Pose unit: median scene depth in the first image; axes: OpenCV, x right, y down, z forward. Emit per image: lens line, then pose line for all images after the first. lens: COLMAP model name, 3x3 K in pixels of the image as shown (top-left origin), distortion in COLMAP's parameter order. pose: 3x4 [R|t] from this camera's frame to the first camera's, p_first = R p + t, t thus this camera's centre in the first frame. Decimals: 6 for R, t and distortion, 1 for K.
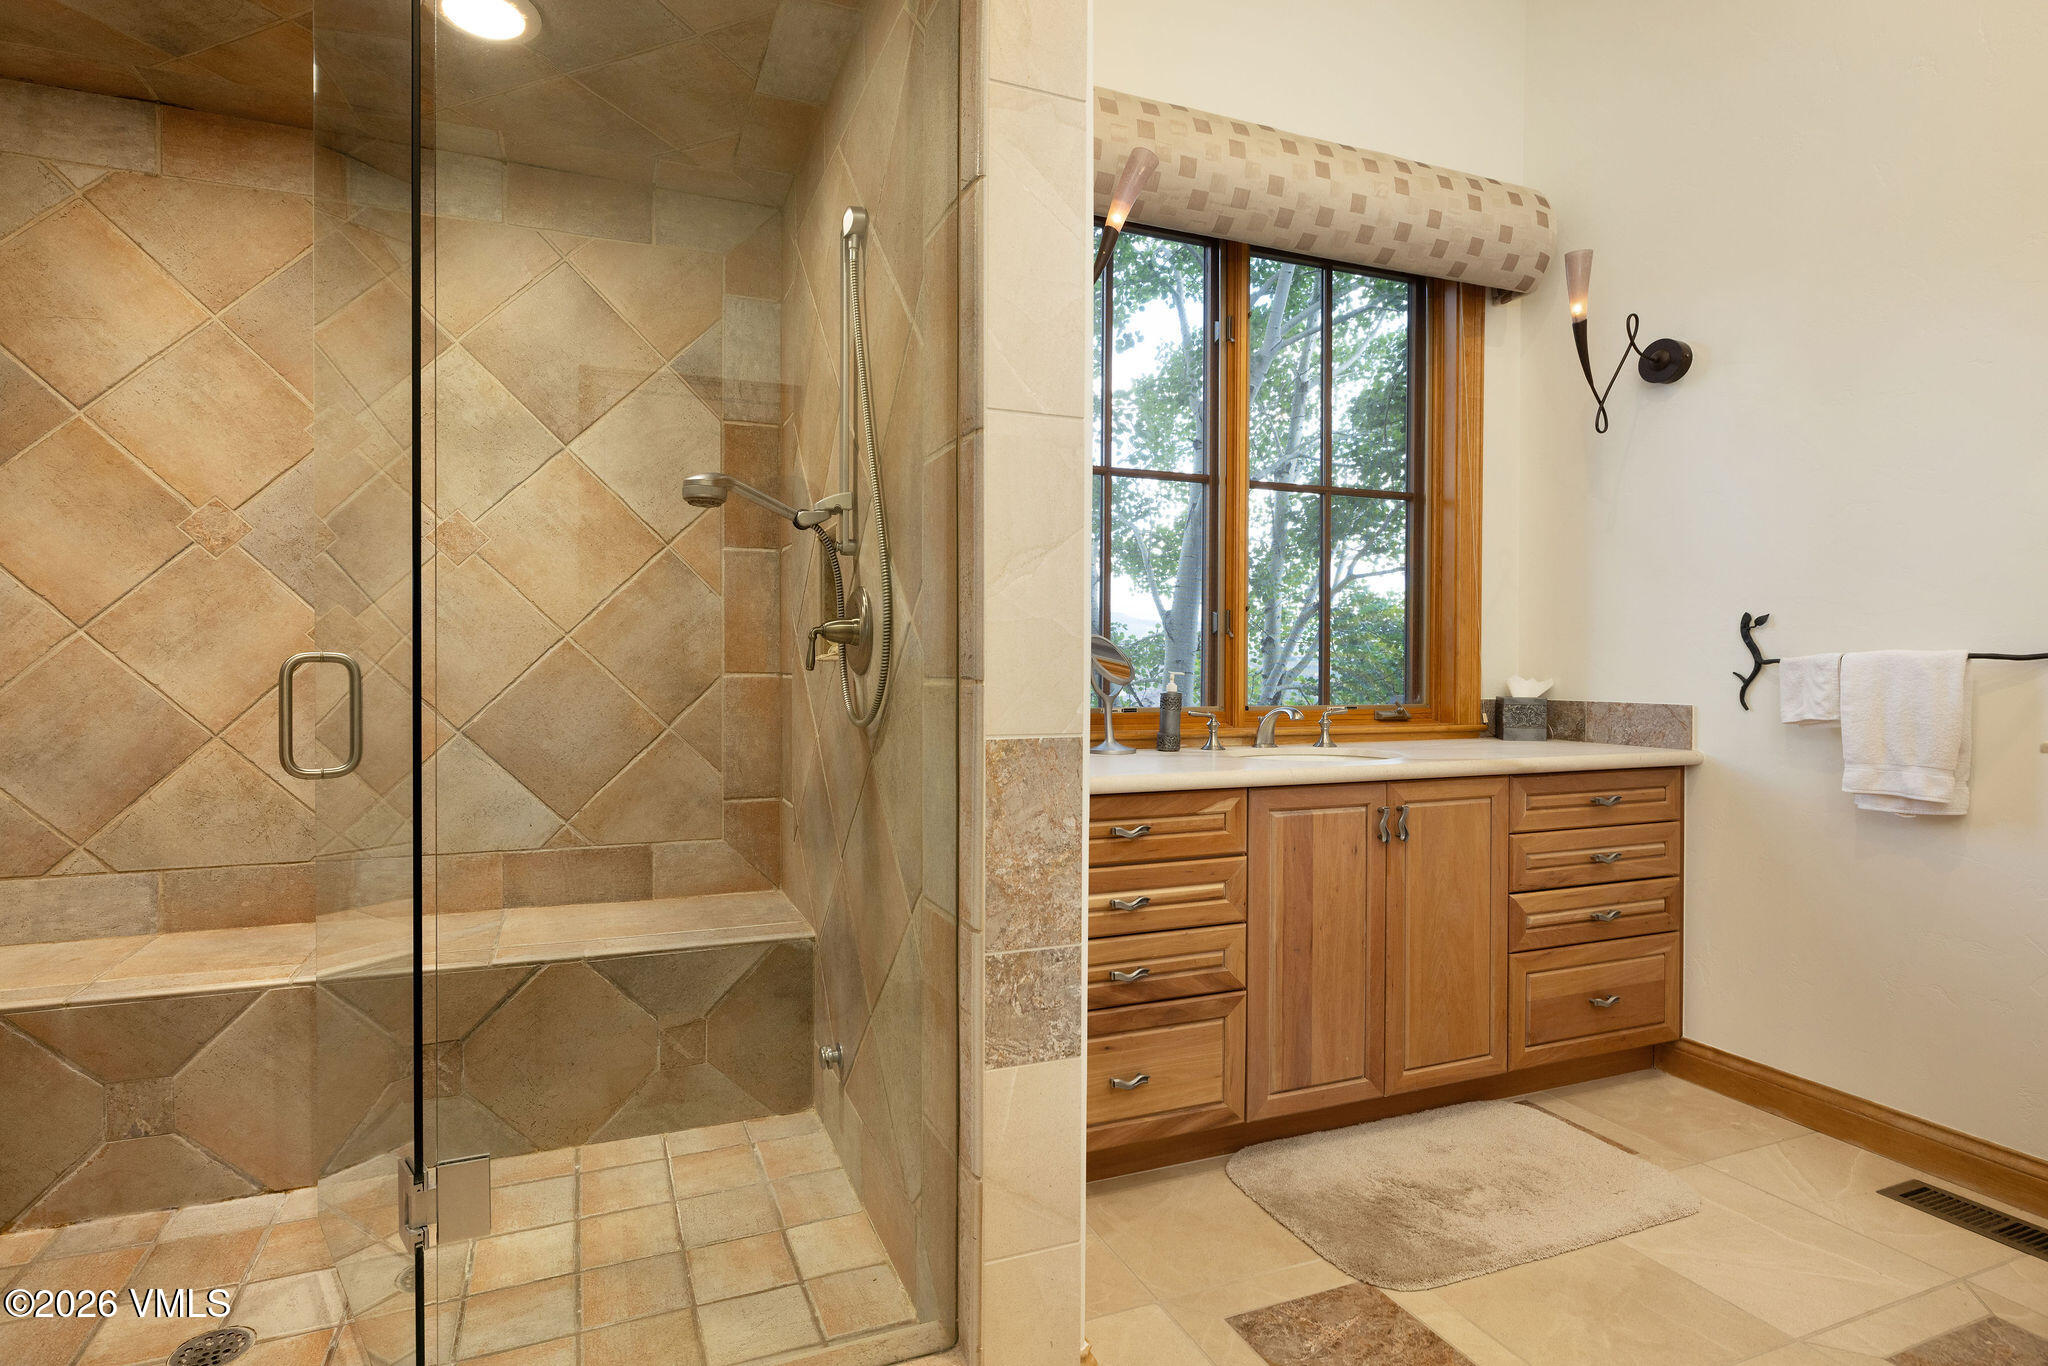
lens RADIAL K [[962.4, 0, 1023.9], [0, 962.4, 690.2], [0, 0, 1]] dist [0.000597, 0.000078]
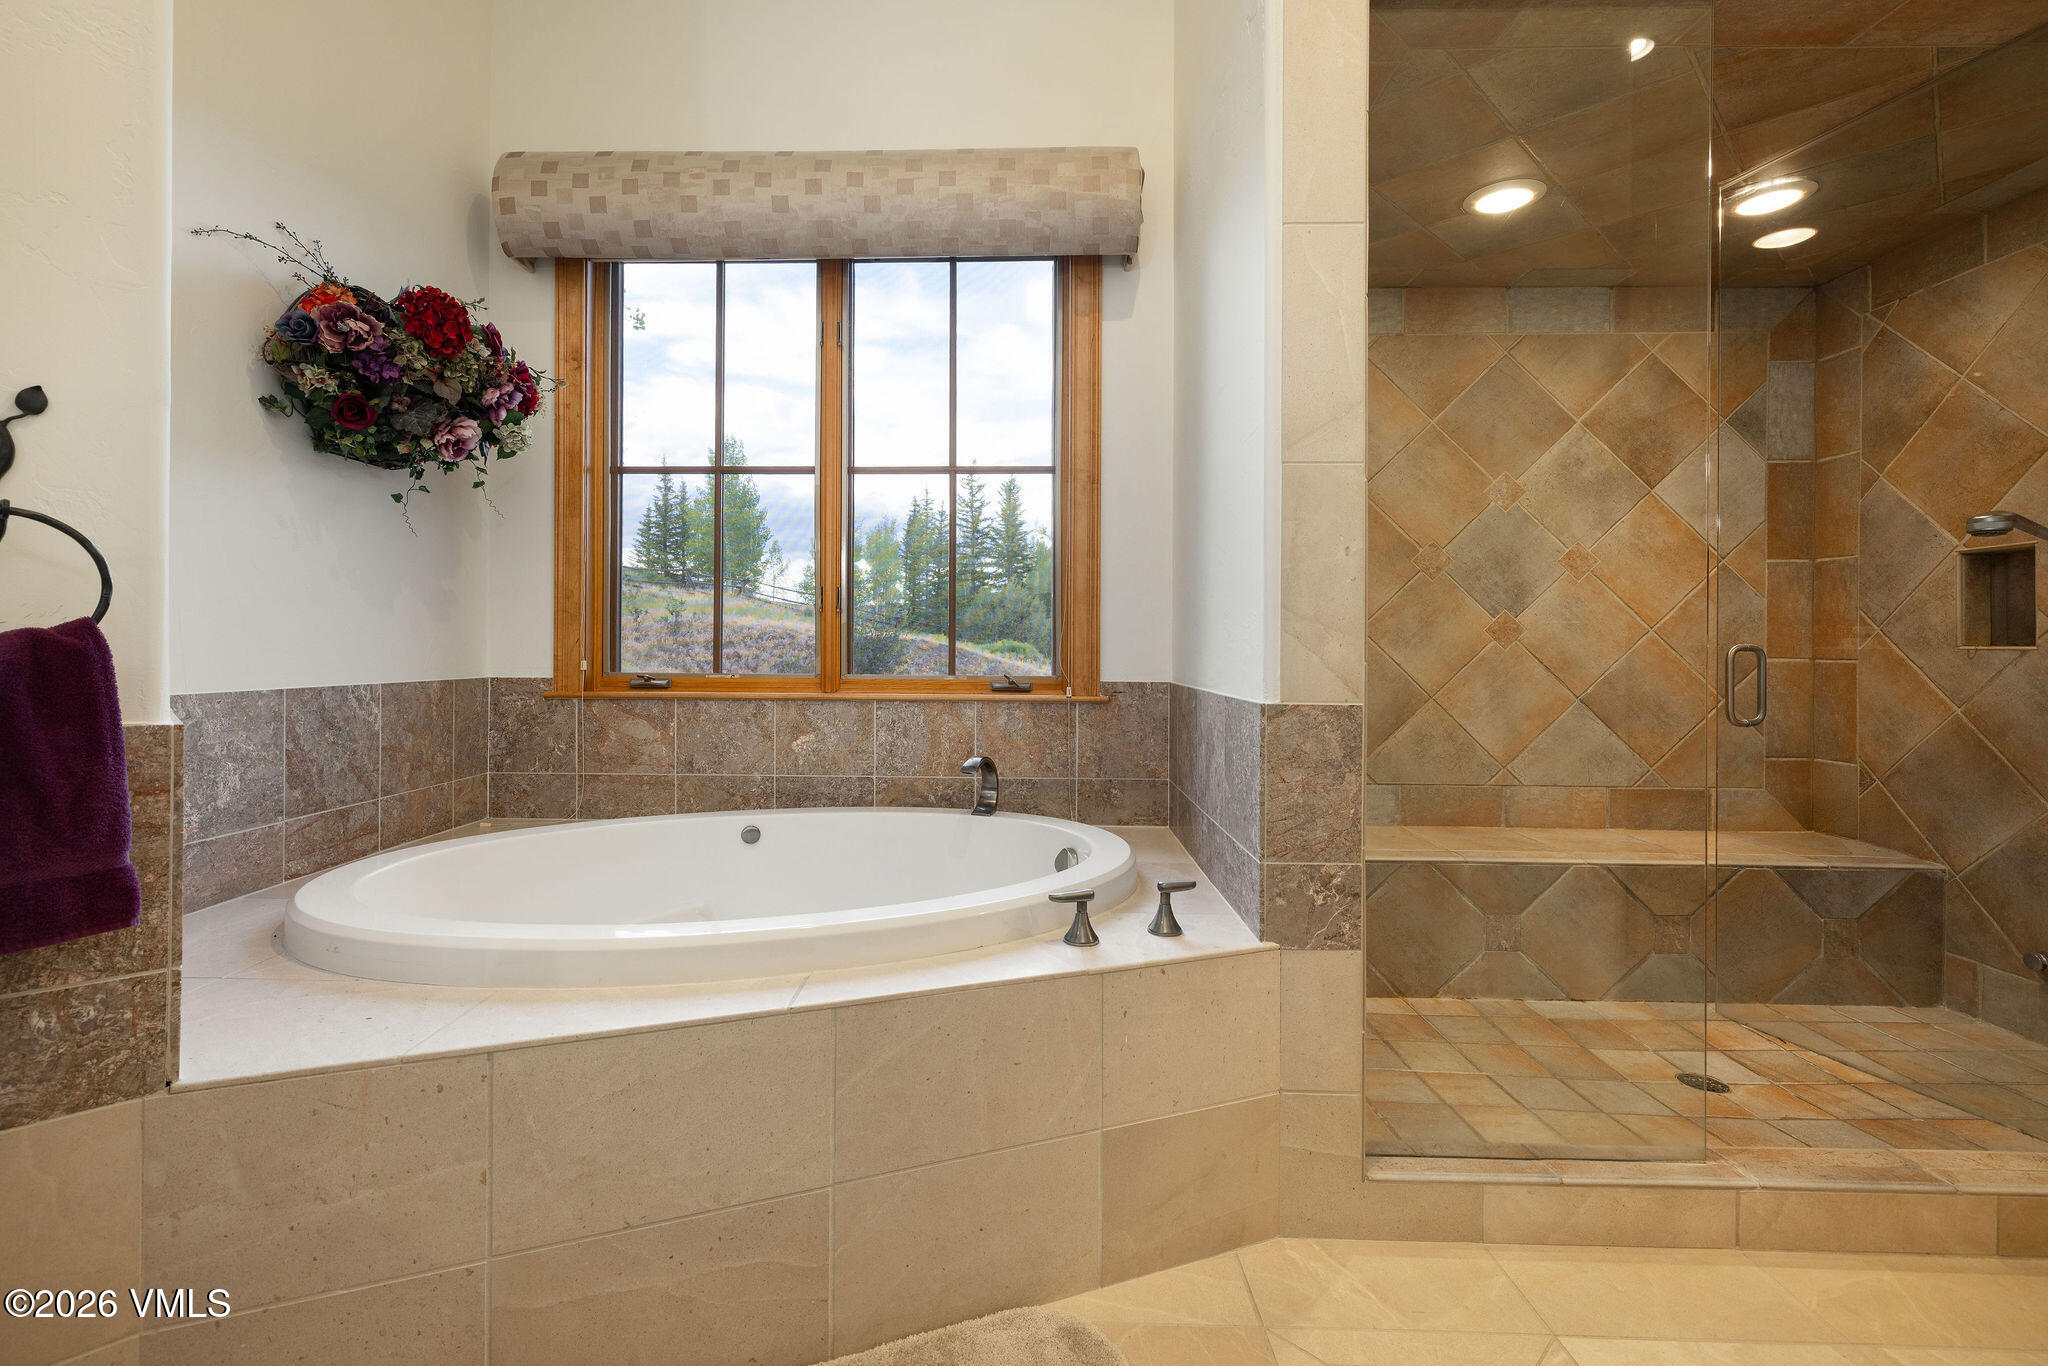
lens RADIAL K [[883.7, 0, 1024.1], [0, 883.7, 666.7], [0, 0, 1]] dist [0.001795, 0.000189]
pose [[0.927816, 0.009006, -0.372929, -0.914380], [-0.012017, 0.999911, -0.005748, 0.013855], [0.372844, 0.009814, 0.927842, -0.527720]]
